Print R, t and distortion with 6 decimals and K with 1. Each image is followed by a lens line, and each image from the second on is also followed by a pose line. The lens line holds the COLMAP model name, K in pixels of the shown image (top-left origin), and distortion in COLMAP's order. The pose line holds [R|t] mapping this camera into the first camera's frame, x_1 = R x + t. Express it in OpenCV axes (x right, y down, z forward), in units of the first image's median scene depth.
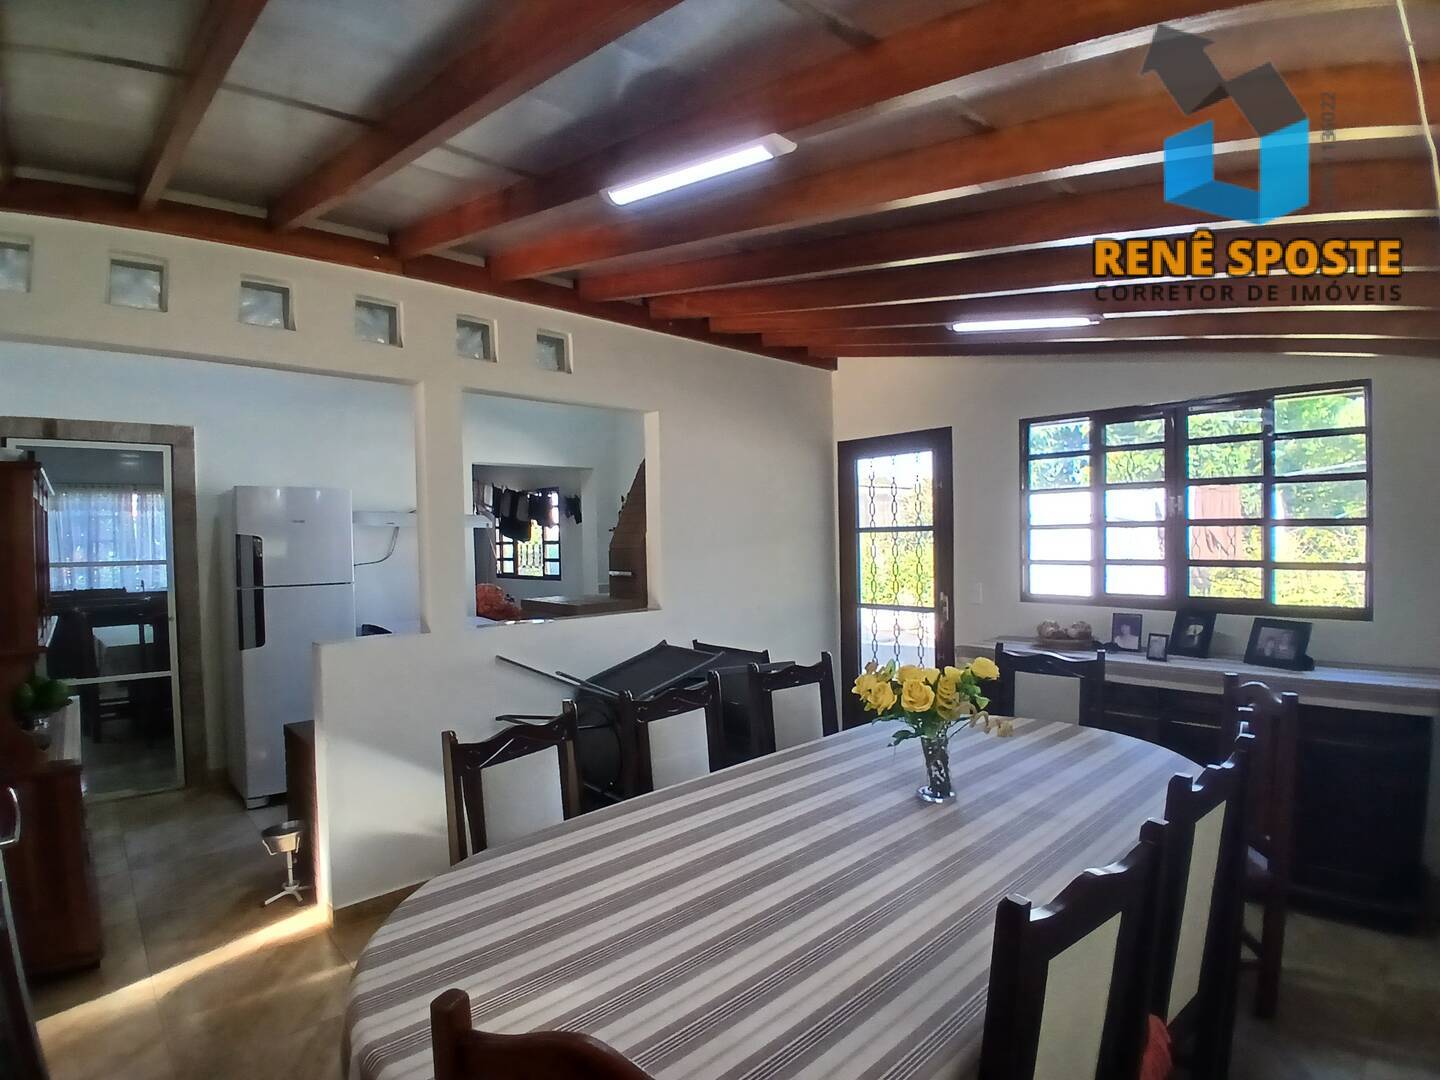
lens RADIAL K [[723.5, 0, 716.2], [0, 723.5, 545.3], [0, 0, 1]] dist [0.002517, -0.046543]
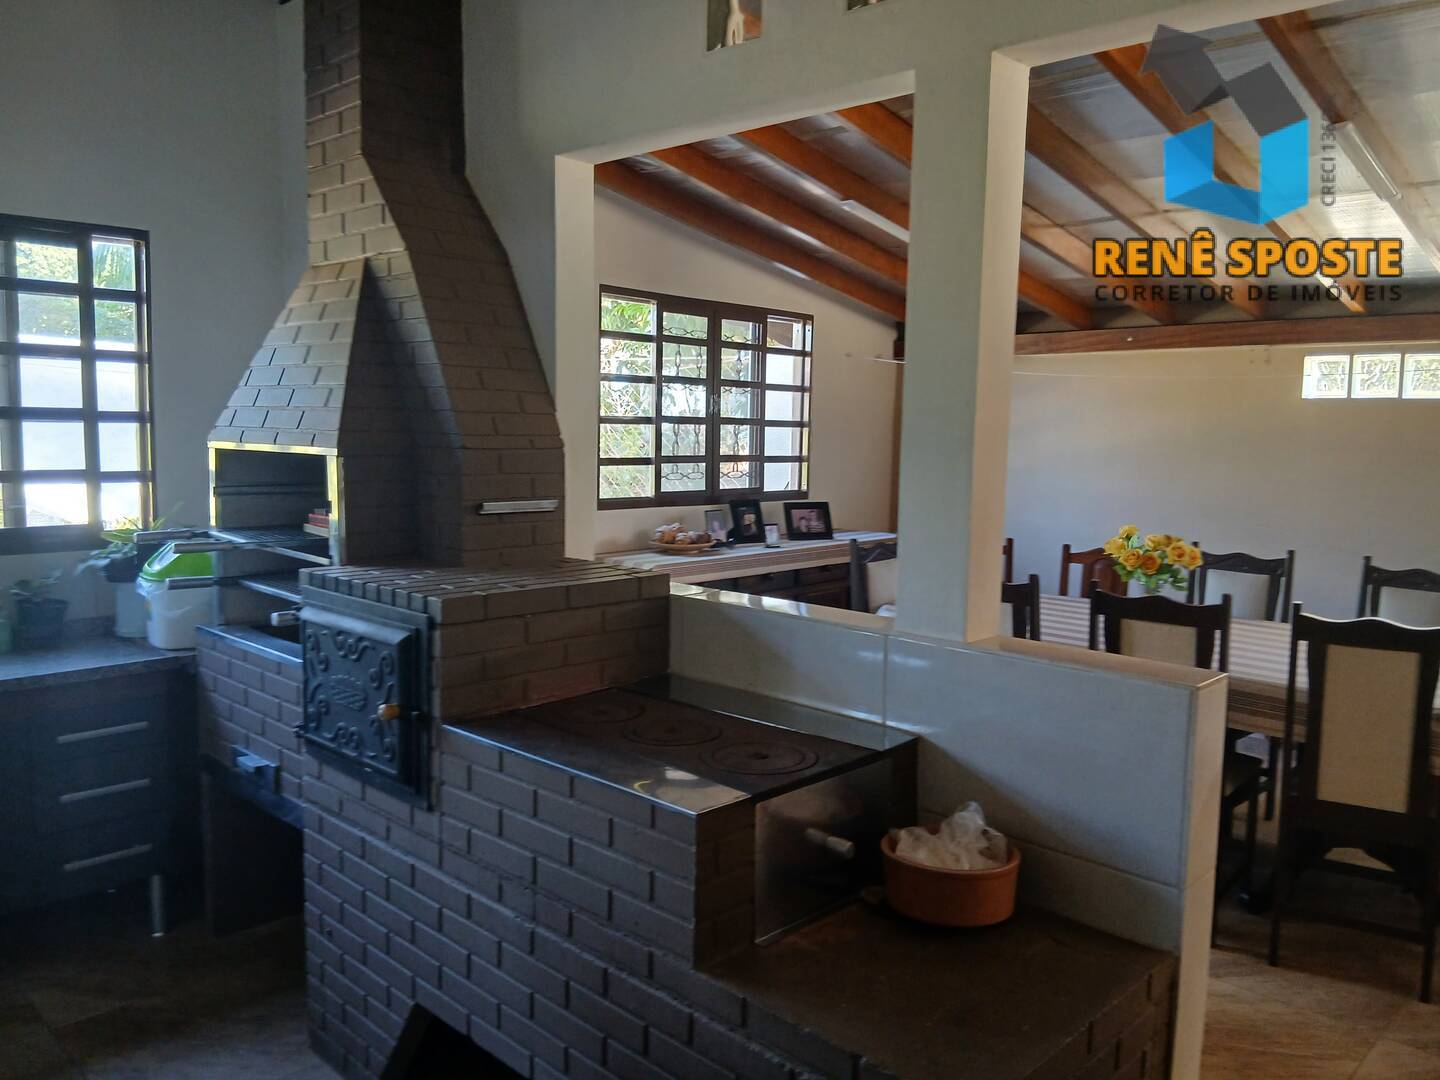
lens RADIAL K [[1084.2, 0, 741.7], [0, 1084.2, 536.9], [0, 0, 1]] dist [0.092843, -0.172834]
pose [[-0.086457, -0.092879, 0.991917, -0.963899], [-0.013118, 0.995665, 0.092086, -0.008335], [-0.996169, -0.005050, -0.087301, 1.115246]]
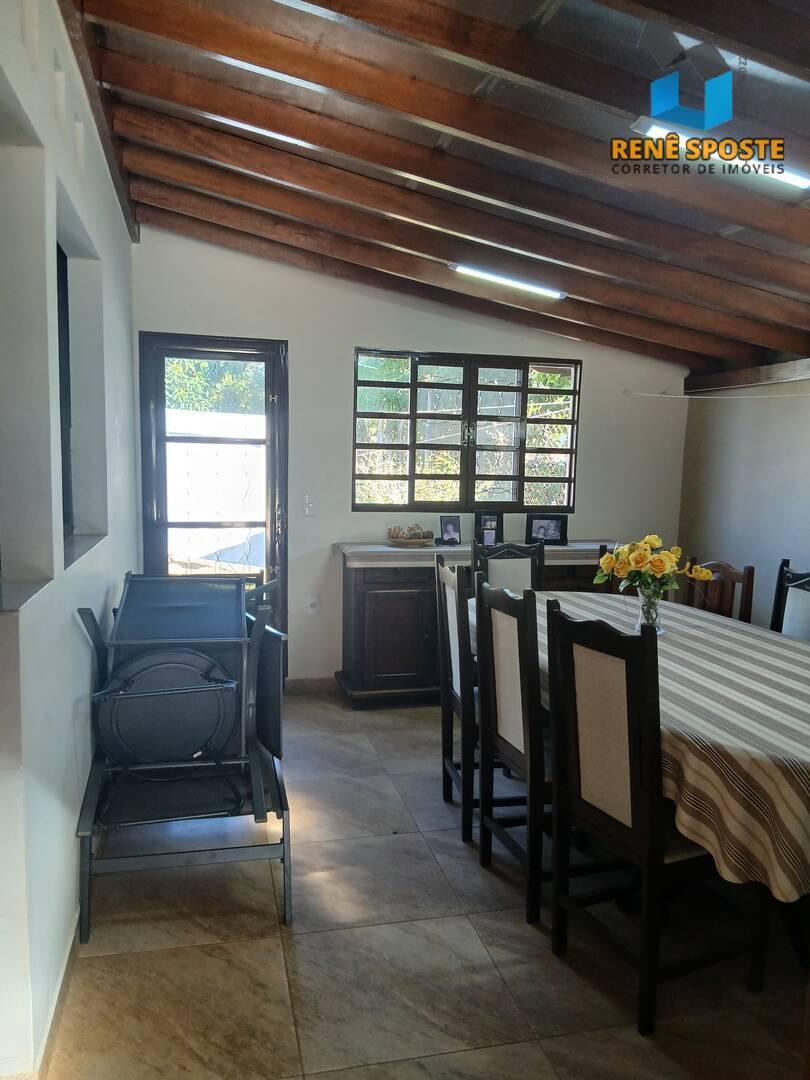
lens RADIAL K [[813.2, 0, 405.5], [0, 813.2, 556.6], [0, 0, 1]] dist [0.092843, -0.172834]
pose [[0.473602, -0.082861, 0.876833, -0.786310], [-0.021801, 0.994157, 0.105723, 0.013731], [-0.880469, -0.069186, 0.469028, 0.379137]]
